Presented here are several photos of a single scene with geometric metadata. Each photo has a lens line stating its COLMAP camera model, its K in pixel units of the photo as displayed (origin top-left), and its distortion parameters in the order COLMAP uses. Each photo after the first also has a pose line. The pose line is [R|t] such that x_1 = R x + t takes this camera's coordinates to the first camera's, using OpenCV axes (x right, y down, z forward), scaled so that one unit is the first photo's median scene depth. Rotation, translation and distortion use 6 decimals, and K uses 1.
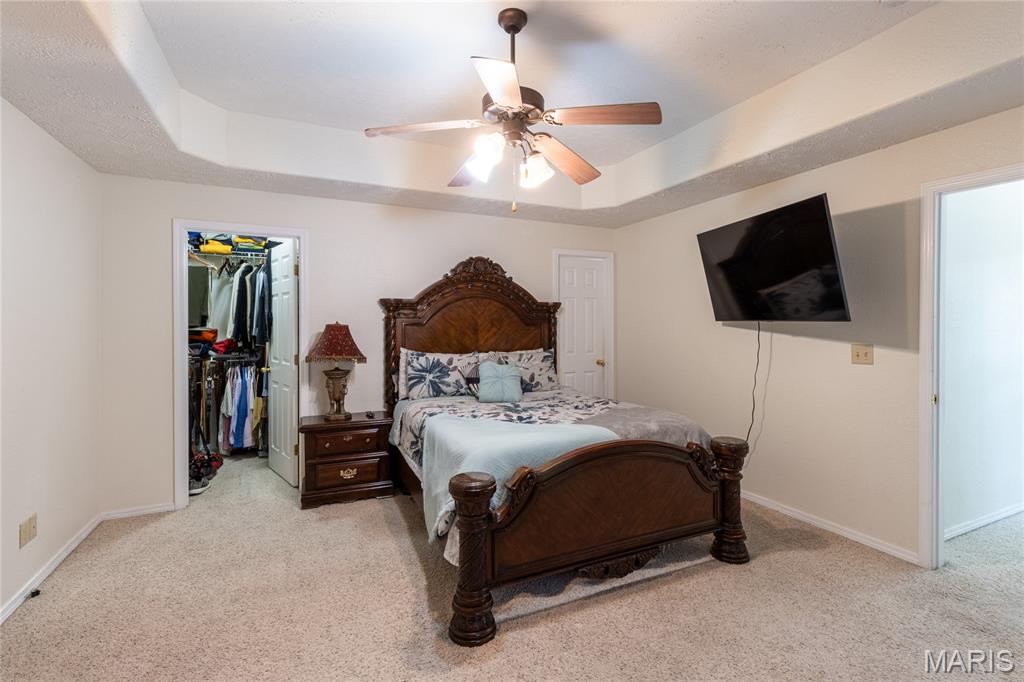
lens RADIAL K [[479.1, 0, 519.9], [0, 479.1, 326.6], [0, 0, 1]] dist [0.002094, 0.000631]
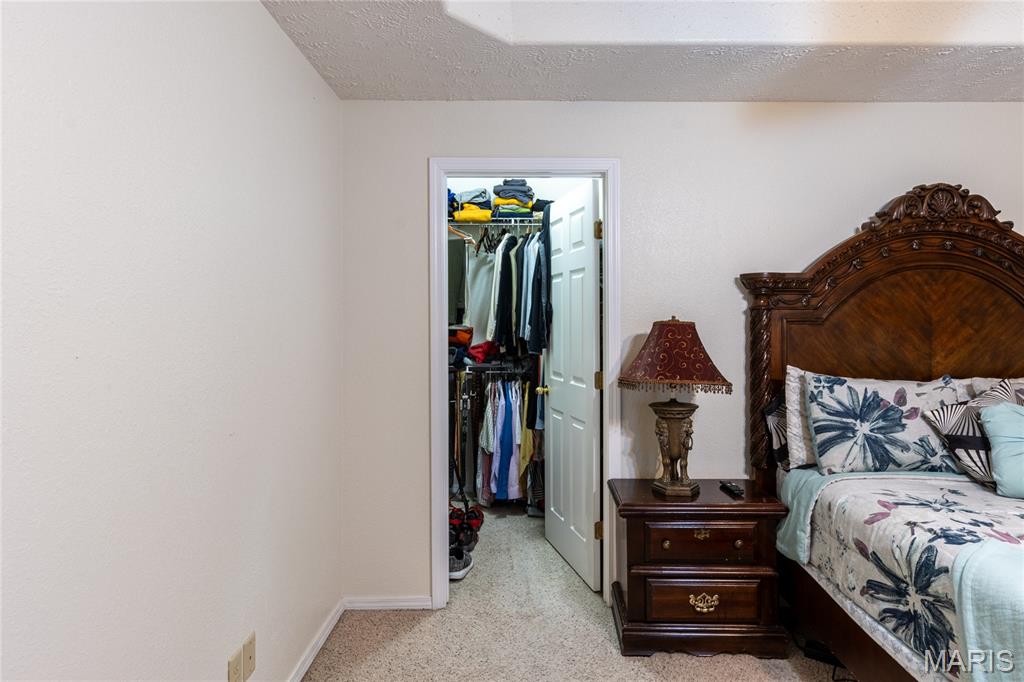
lens RADIAL K [[632.6, 0, 520.3], [0, 632.6, 331.5], [0, 0, 1]] dist [0.004027, -0.000858]
pose [[0.895412, 0.007115, -0.445182, -0.179709], [-0.001812, 0.999922, 0.012337, -0.001035], [0.445235, -0.010240, 0.895355, 0.223062]]
